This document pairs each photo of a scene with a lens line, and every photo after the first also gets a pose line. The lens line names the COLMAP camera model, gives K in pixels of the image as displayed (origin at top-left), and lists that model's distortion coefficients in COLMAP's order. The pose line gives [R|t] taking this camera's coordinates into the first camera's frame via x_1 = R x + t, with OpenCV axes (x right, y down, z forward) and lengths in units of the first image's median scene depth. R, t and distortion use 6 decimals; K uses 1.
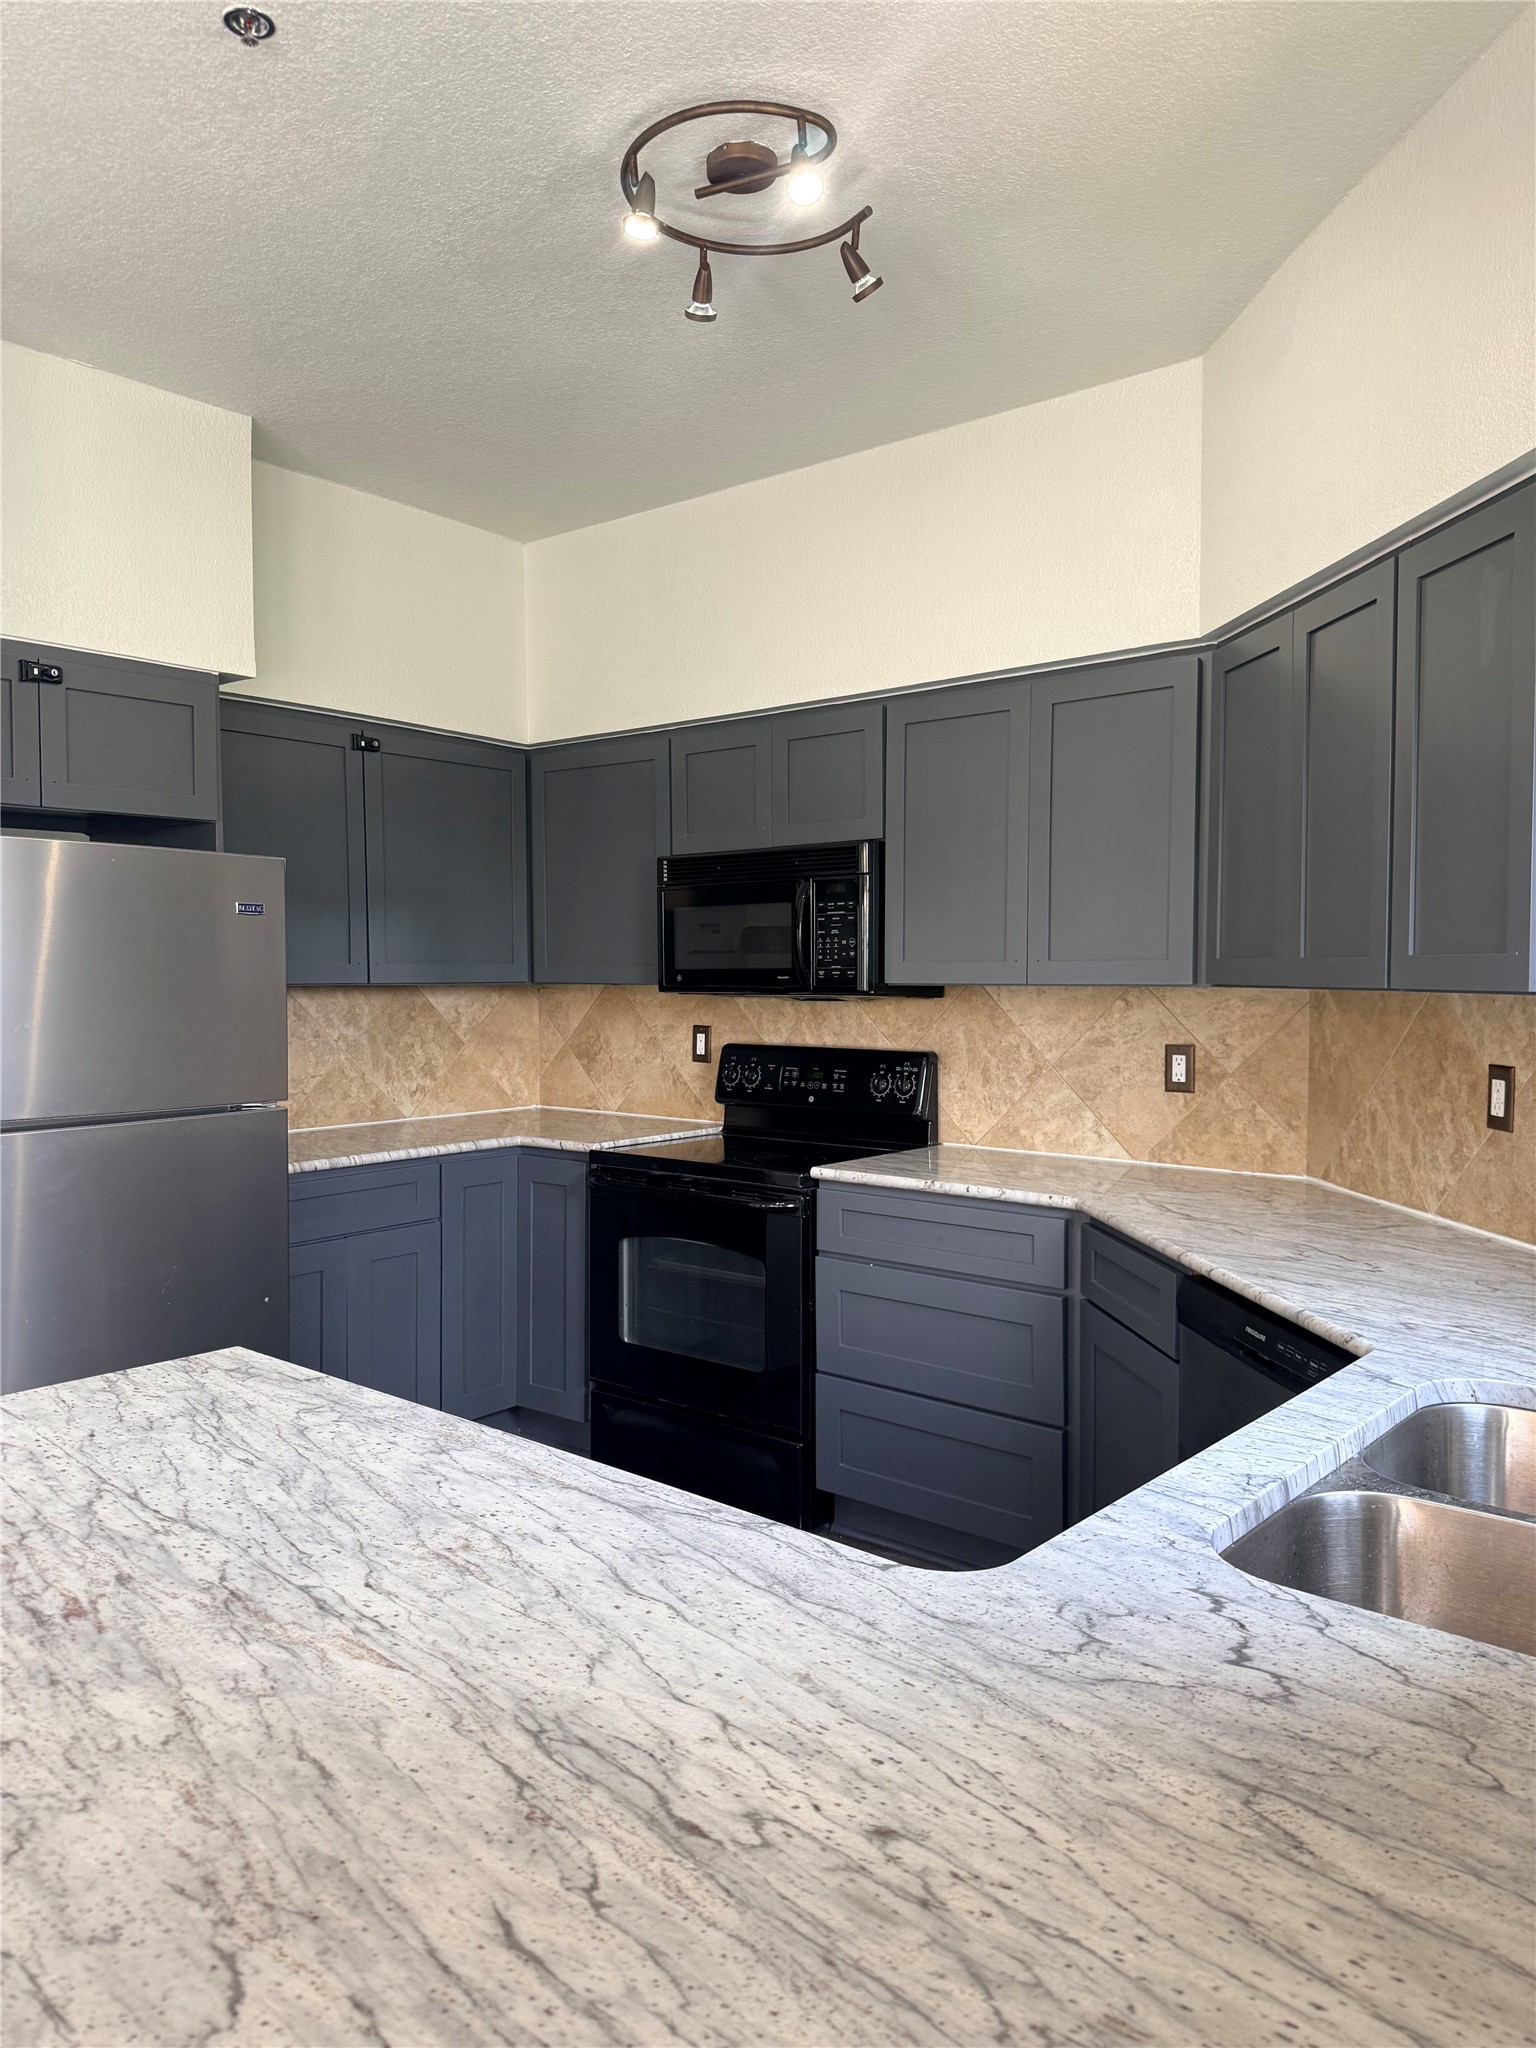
lens RADIAL K [[1448.4, 0, 768.0], [0, 1448.4, 1024.0], [0, 0, 1]] dist [0.067270, -0.081703]
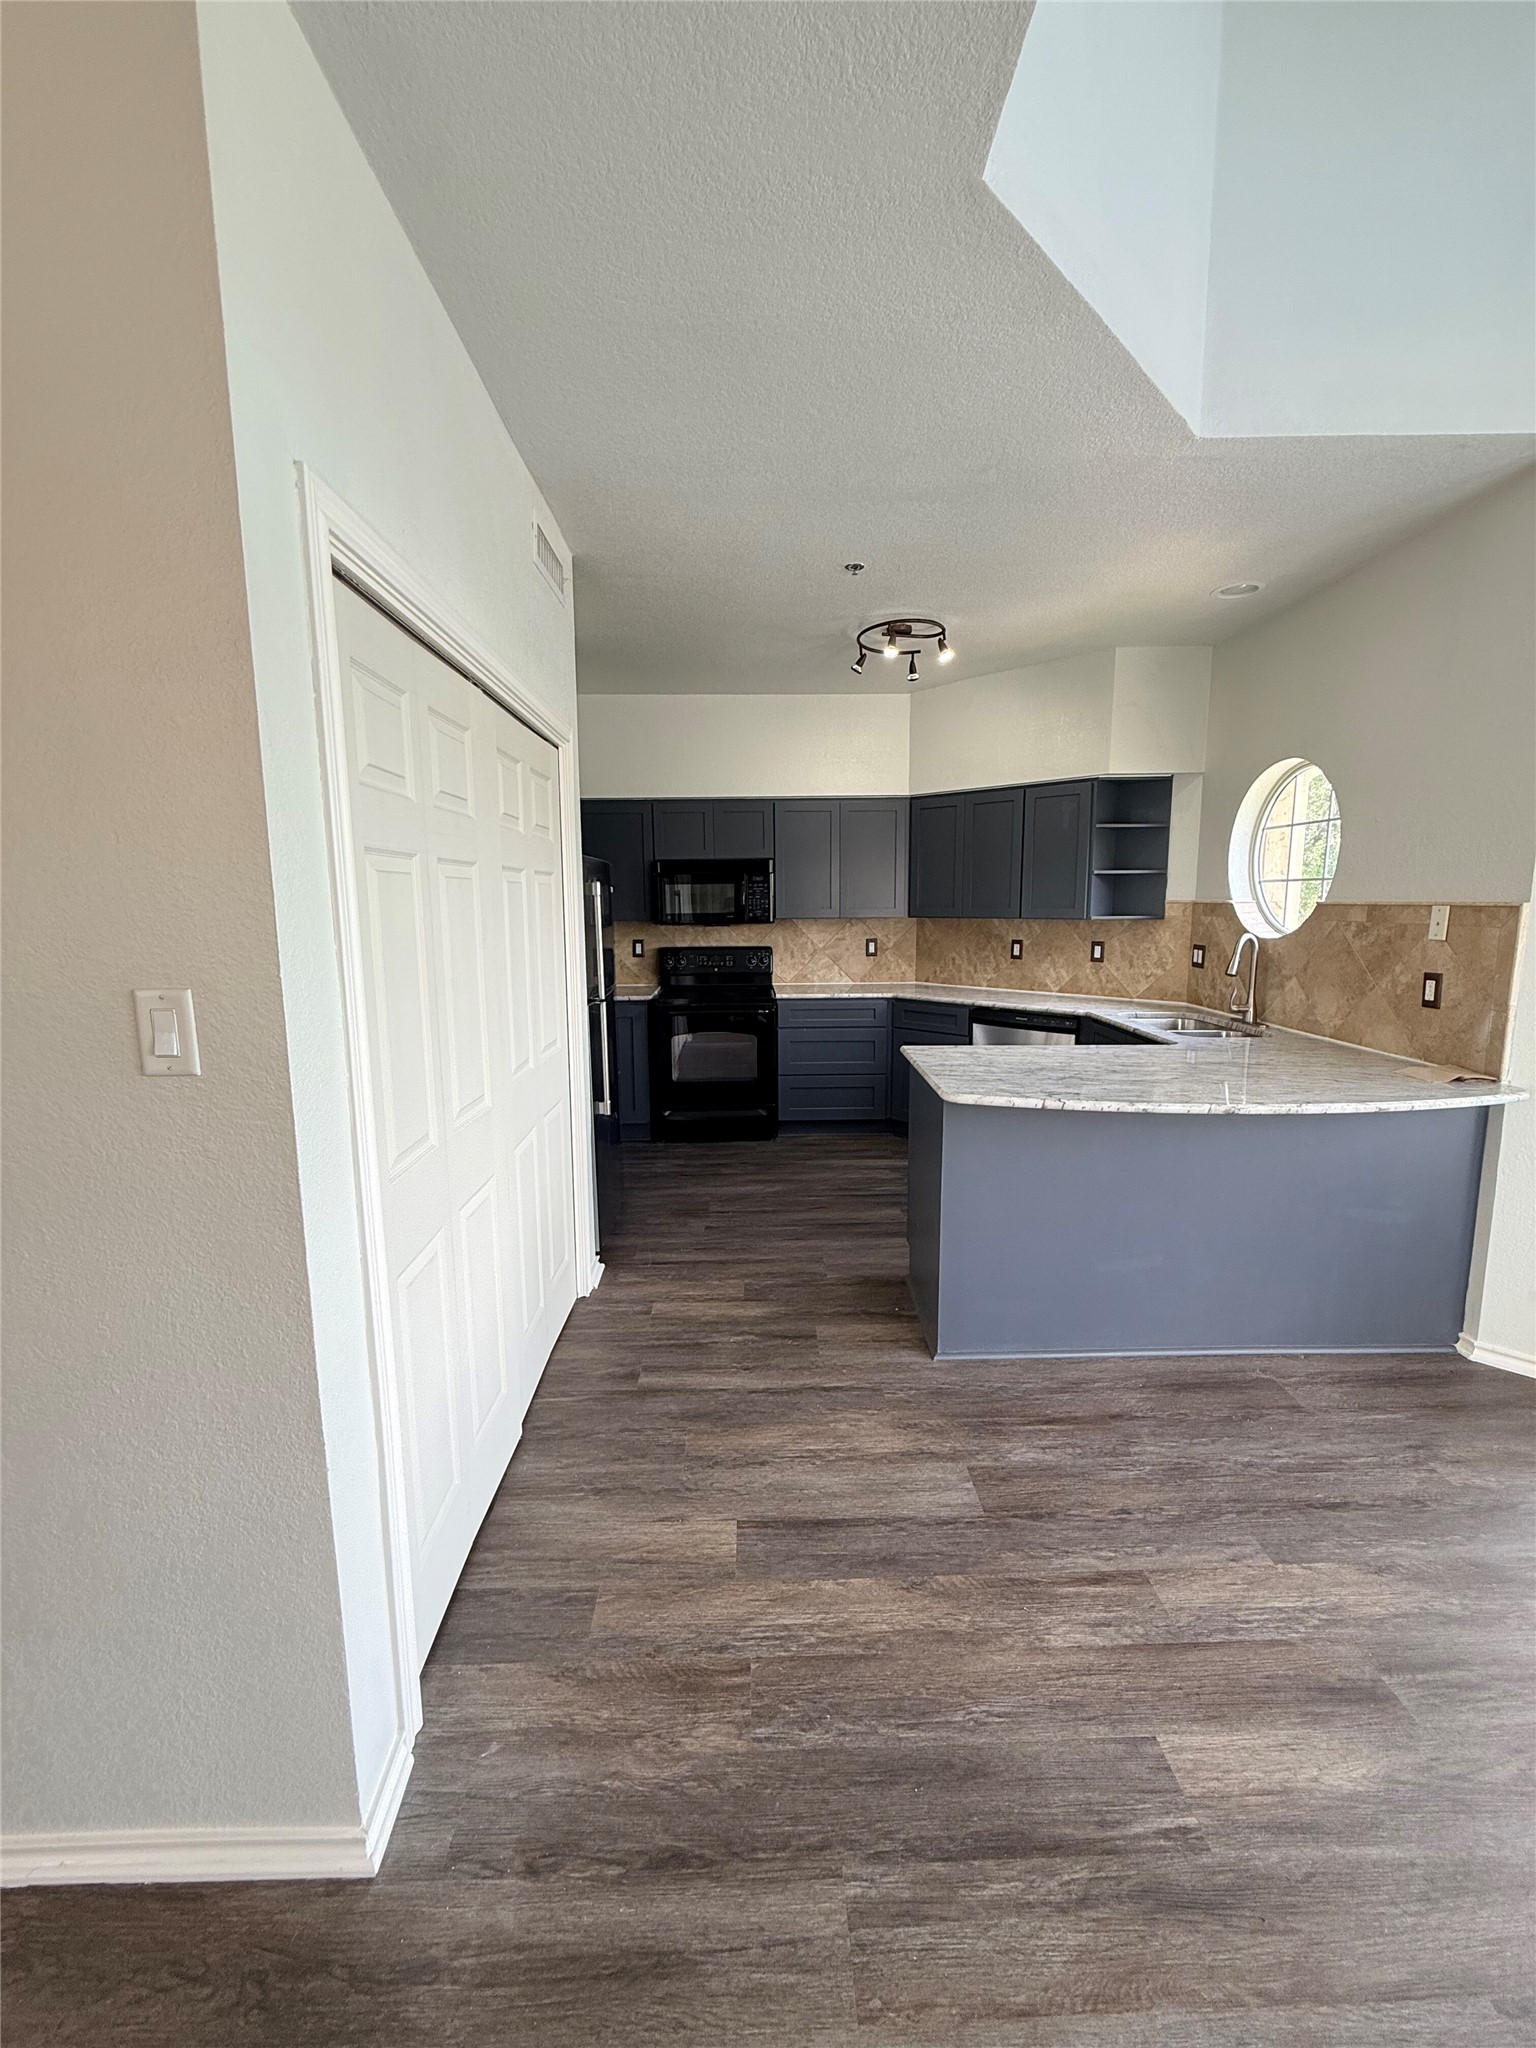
lens RADIAL K [[814.9, 0, 770.5], [0, 814.9, 1019.1], [0, 0, 1]] dist [-0.000432, 0.000393]
pose [[0.757413, -0.099860, 0.645255, -0.964025], [0.032574, 0.992784, 0.115408, -0.021212], [-0.652123, -0.066393, 0.755200, -0.049338]]
